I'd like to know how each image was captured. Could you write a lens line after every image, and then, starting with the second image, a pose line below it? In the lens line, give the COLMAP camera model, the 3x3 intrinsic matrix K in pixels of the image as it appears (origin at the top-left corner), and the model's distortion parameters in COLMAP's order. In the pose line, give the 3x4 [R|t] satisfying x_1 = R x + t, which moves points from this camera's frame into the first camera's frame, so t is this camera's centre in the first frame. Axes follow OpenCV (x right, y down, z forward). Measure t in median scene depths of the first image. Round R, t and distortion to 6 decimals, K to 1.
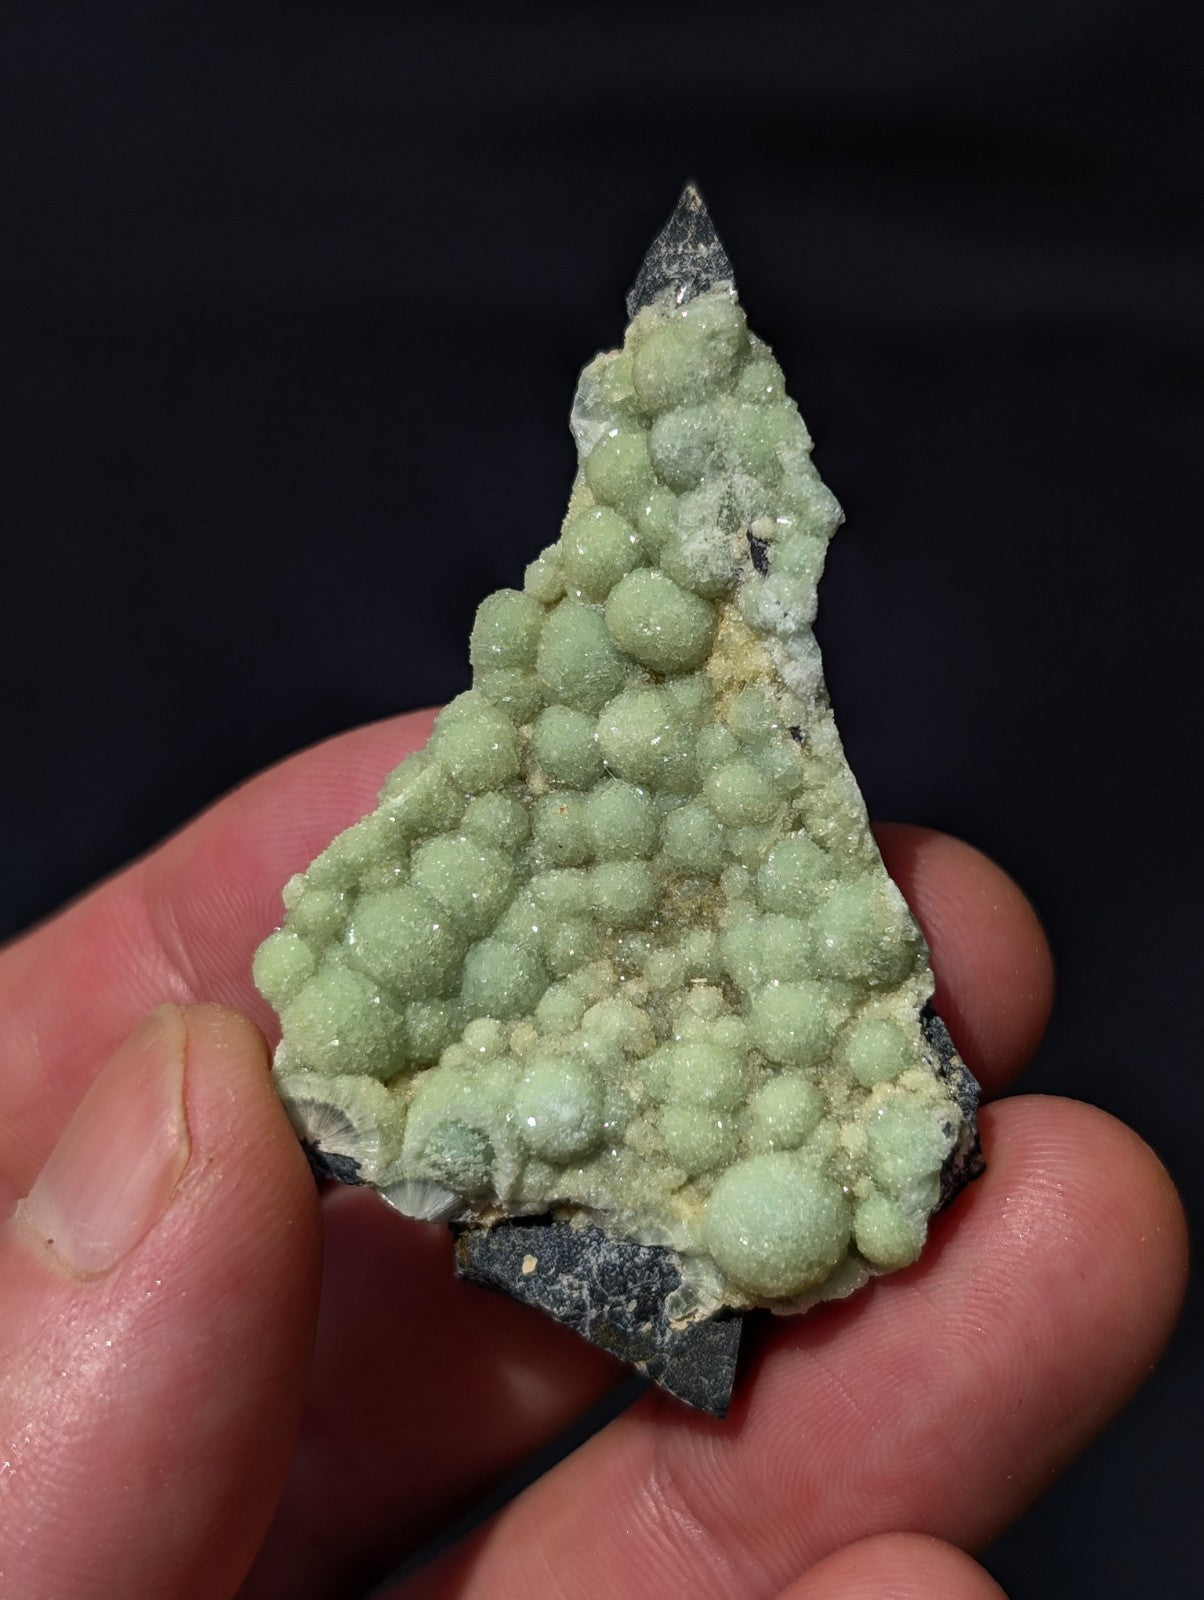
lens RADIAL K [[2704.2, 0, 622.4], [0, 2704.2, 761.0], [0, 0, 1]] dist [0.144087, 0.000000]
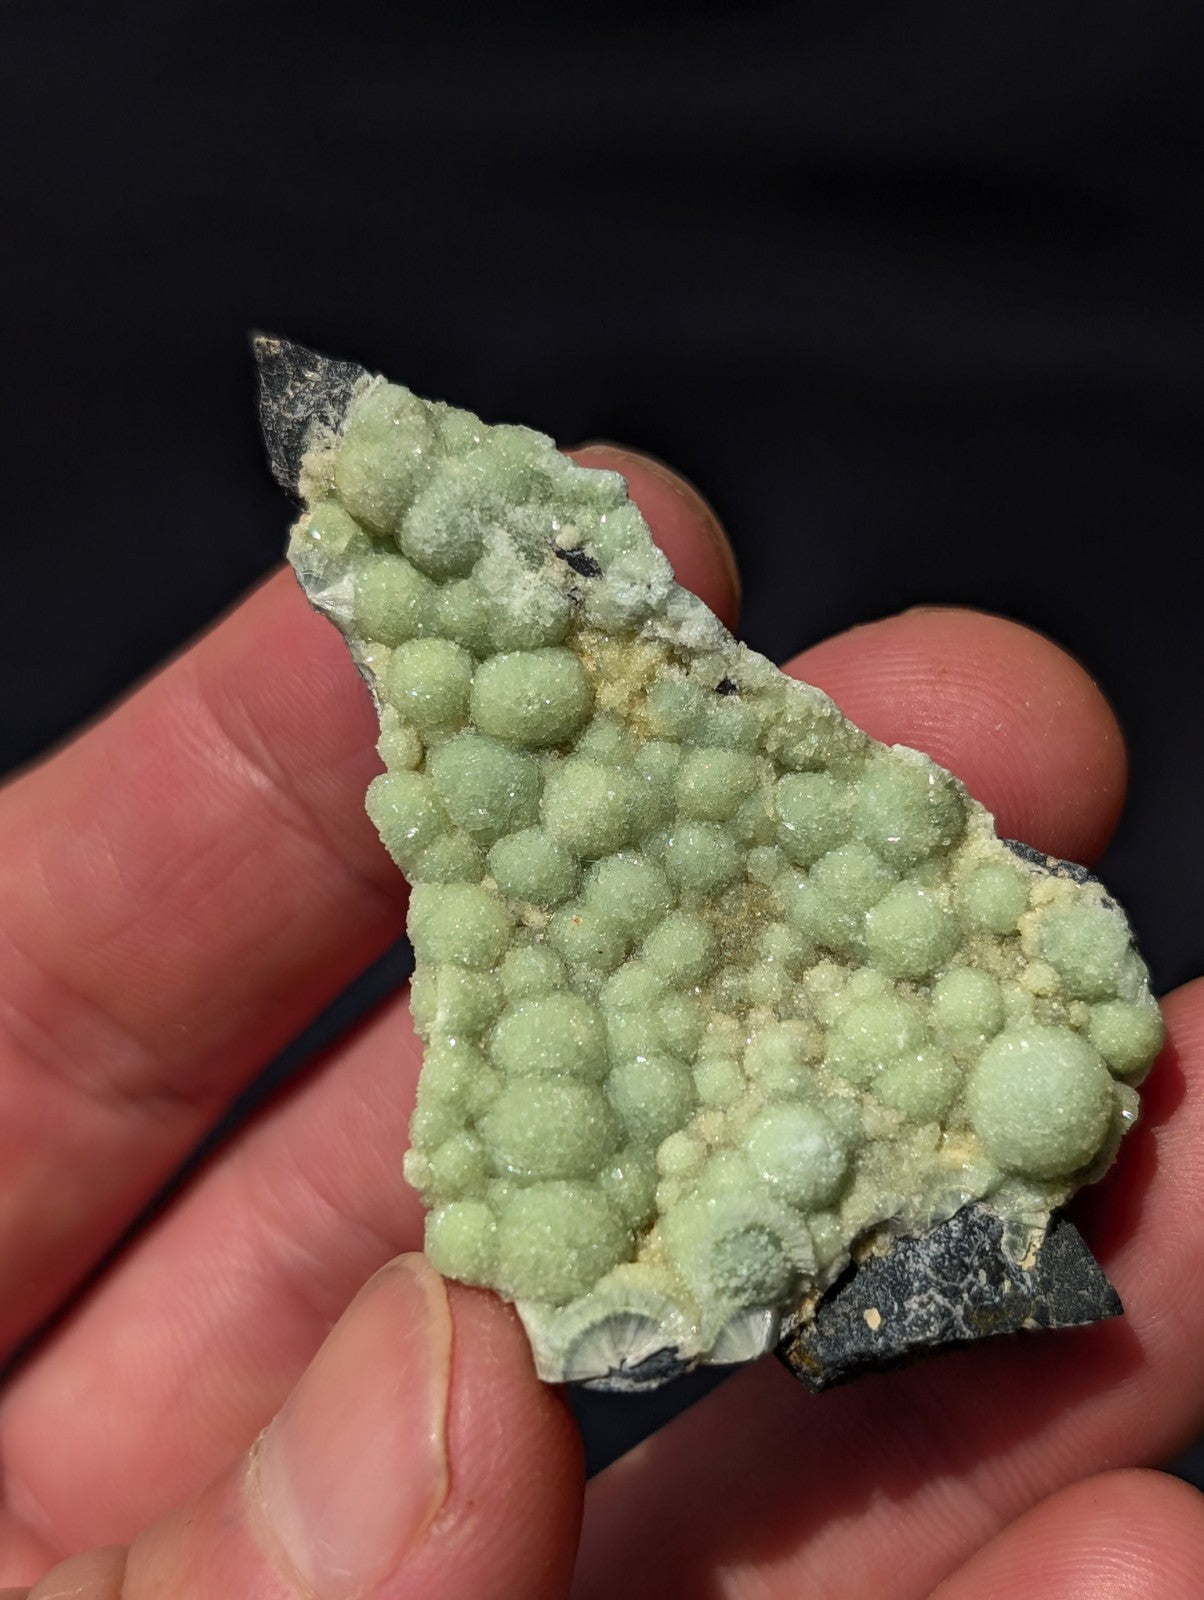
lens RADIAL K [[2704.2, 0, 639.6], [0, 2704.2, 816.7], [0, 0, 1]] dist [0.144087, 0.000000]
pose [[0.733676, -0.597671, 0.323278, -0.288505], [0.643714, 0.763696, -0.048994, 0.050794], [-0.217603, 0.244044, 0.945035, 0.110994]]
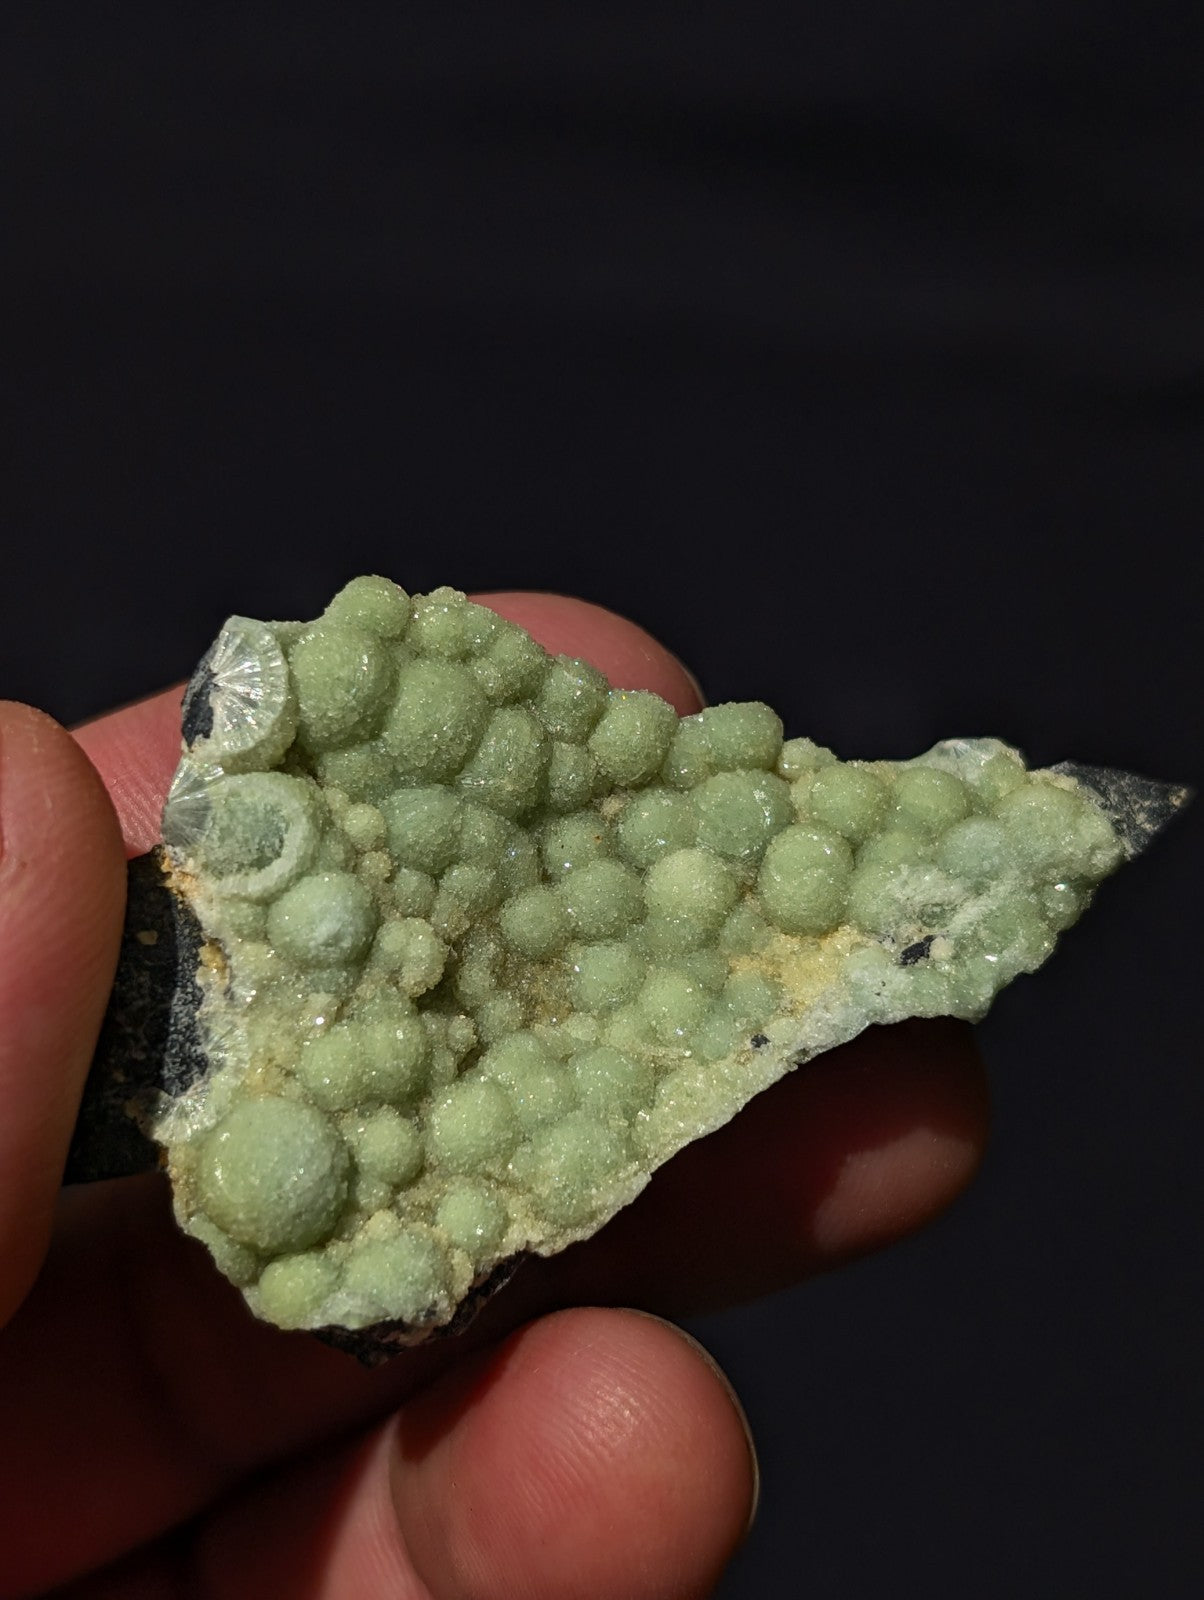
lens RADIAL K [[2704.2, 0, 590.4], [0, 2704.2, 808.8], [0, 0, 1]] dist [0.144087, 0.000000]
pose [[0.277862, 0.960357, 0.022522, -0.056118], [-0.928780, 0.274565, -0.248962, 0.266299], [-0.245276, 0.048259, 0.968251, 0.045295]]
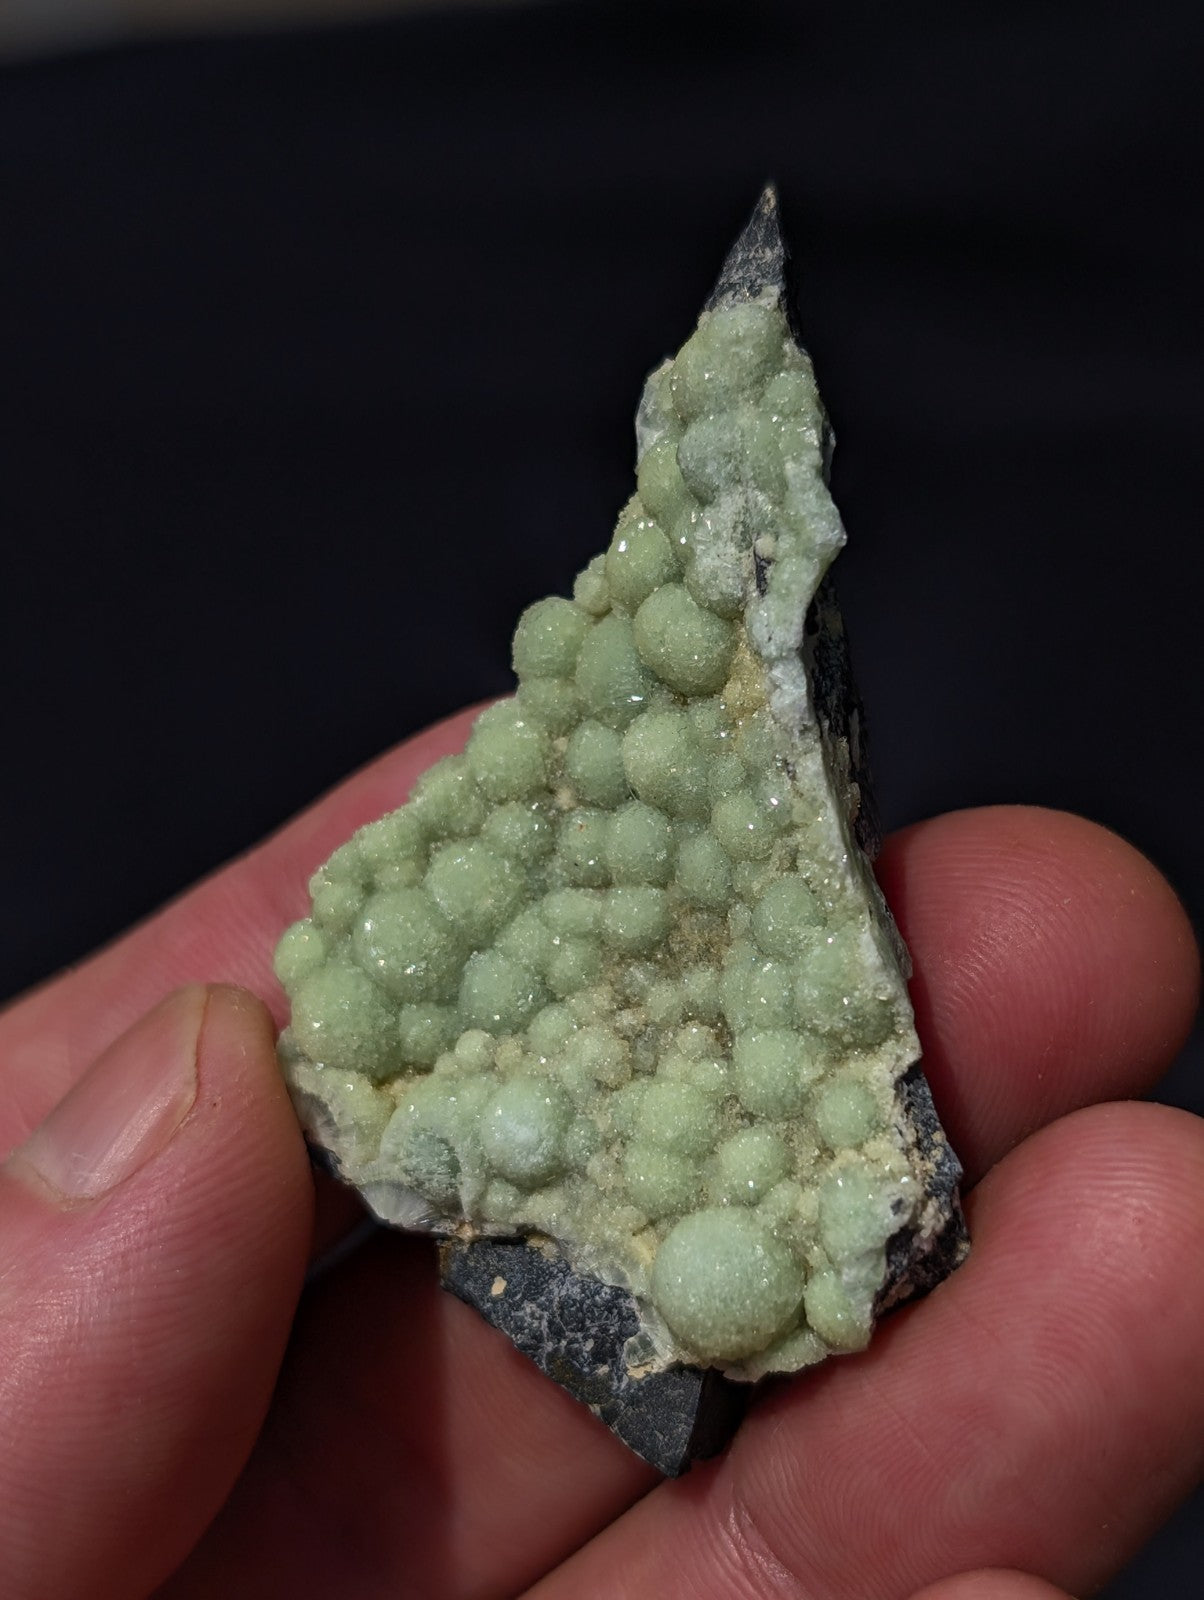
lens RADIAL K [[2704.2, 0, 639.2], [0, 2704.2, 814.8], [0, 0, 1]] dist [0.144087, 0.000000]
pose [[0.937877, 0.093788, -0.334053, 0.324927], [-0.096652, 0.995285, 0.008075, 0.003789], [0.333235, 0.024713, 0.942520, 0.093137]]
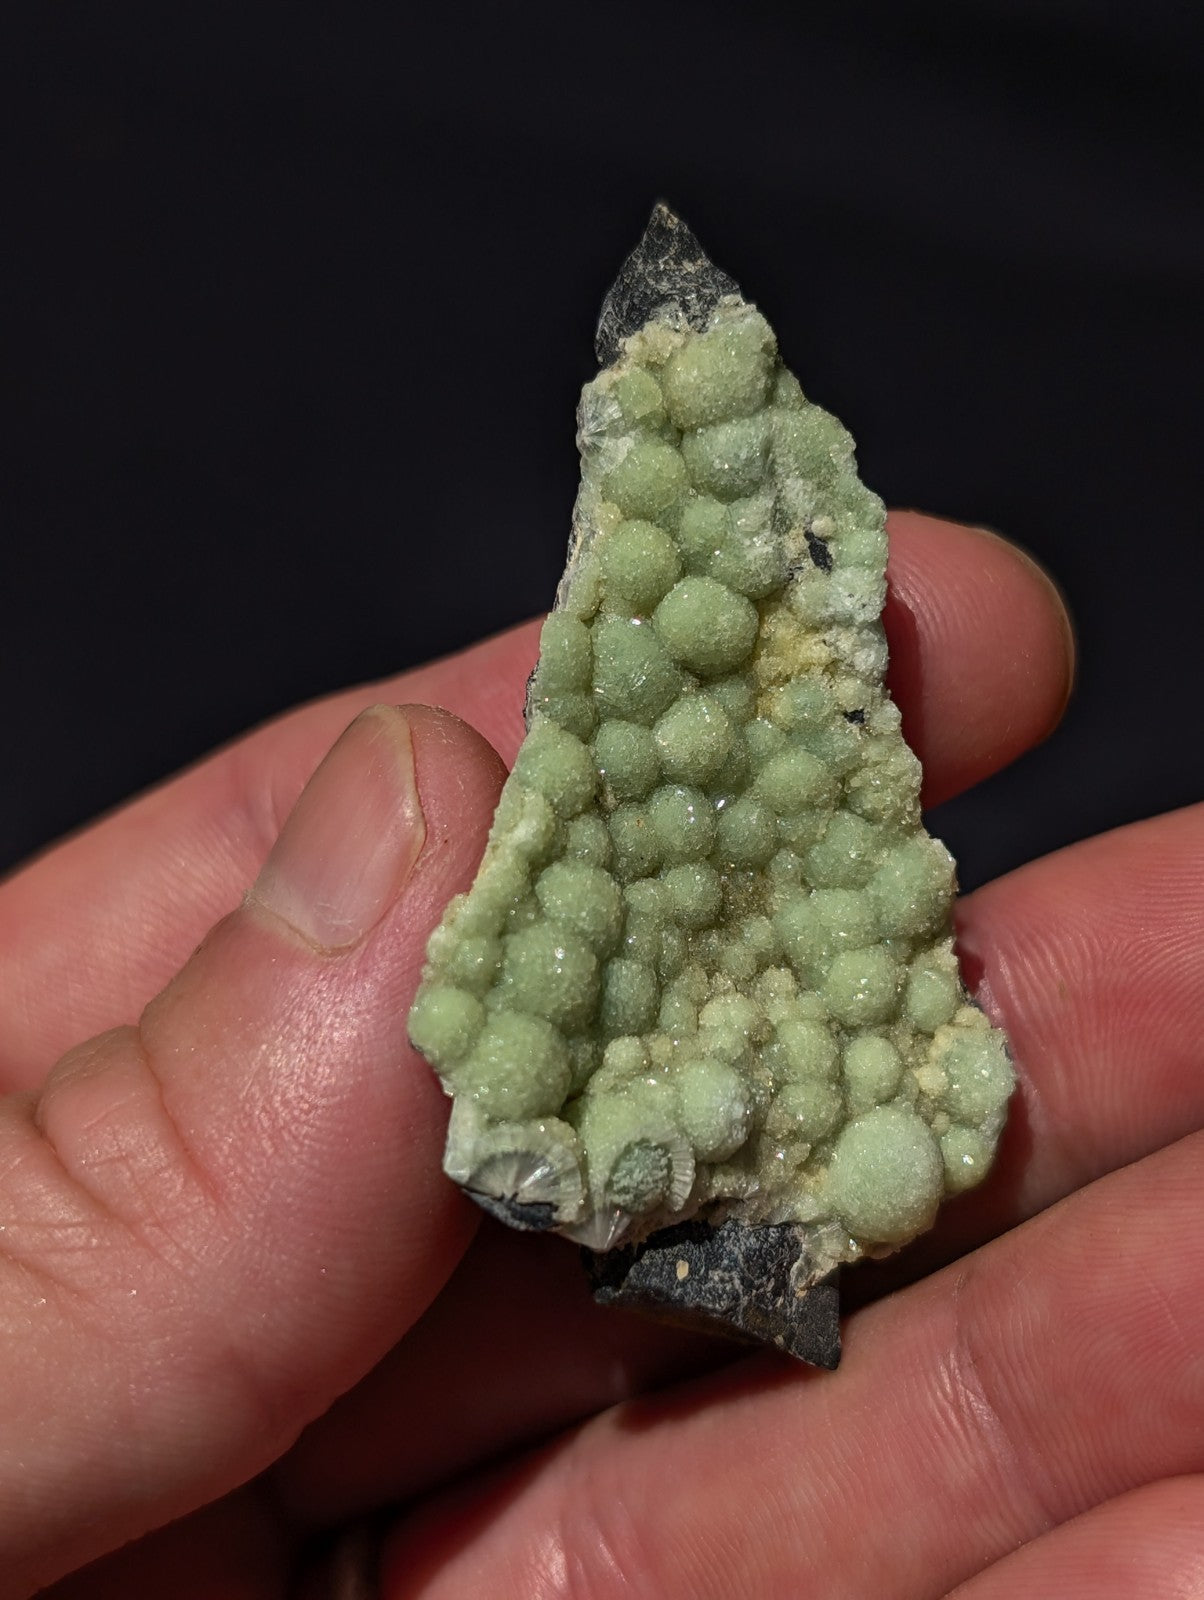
lens RADIAL K [[2704.2, 0, 618.0], [0, 2704.2, 787.3], [0, 0, 1]] dist [0.144087, 0.000000]
pose [[0.788592, -0.130424, 0.600926, -0.641659], [0.128754, 0.990607, 0.046036, -0.042885], [-0.601286, 0.041068, 0.797978, 0.199961]]
